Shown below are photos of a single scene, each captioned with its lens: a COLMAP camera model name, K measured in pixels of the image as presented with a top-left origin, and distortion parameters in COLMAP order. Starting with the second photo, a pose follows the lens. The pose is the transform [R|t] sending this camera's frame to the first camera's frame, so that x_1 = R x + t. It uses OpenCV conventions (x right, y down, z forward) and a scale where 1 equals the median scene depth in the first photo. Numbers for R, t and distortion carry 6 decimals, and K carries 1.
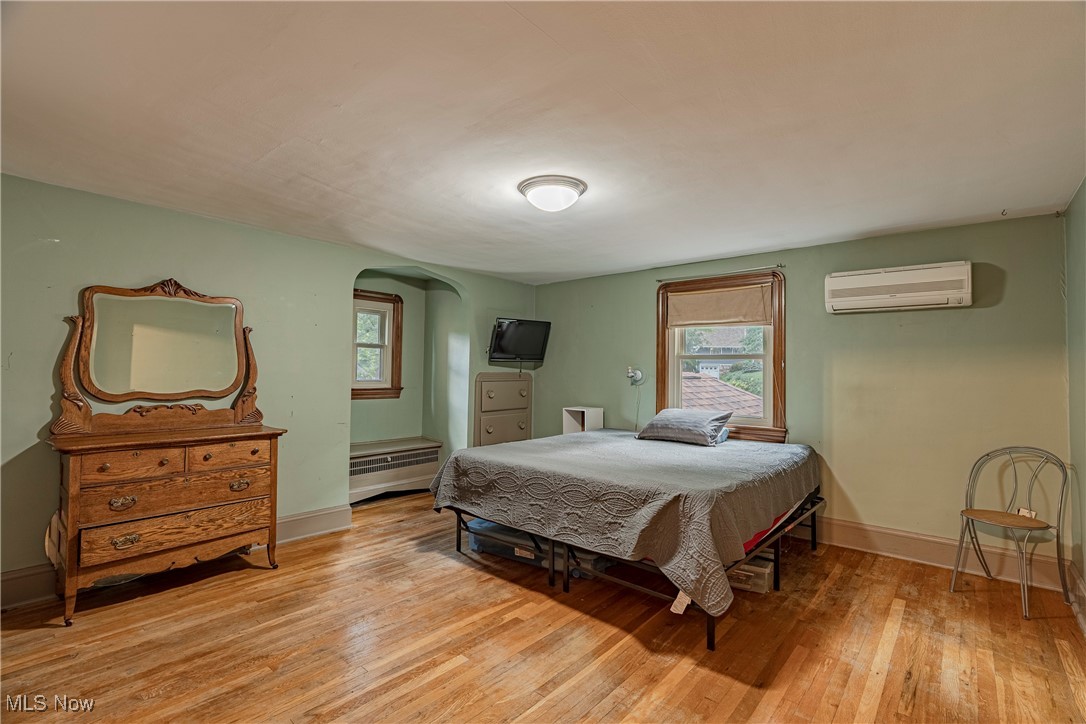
lens RADIAL K [[495.4, 0, 546.5], [0, 495.4, 357.6], [0, 0, 1]] dist [-0.004390, 0.001043]
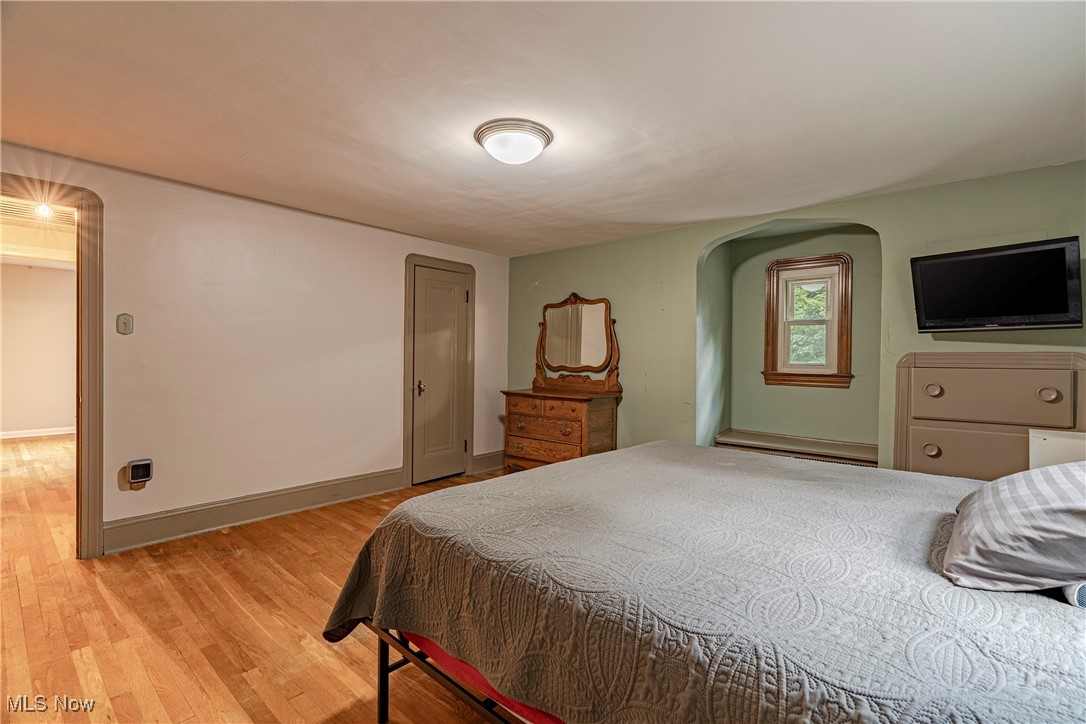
lens RADIAL K [[495.4, 0, 546.5], [0, 495.4, 357.6], [0, 0, 1]] dist [-0.004390, 0.001043]
pose [[-0.006047, -0.007357, -0.999955, 0.802123], [0.020614, 0.999760, -0.007480, 0.053762], [0.999769, -0.020658, -0.005894, 0.948016]]
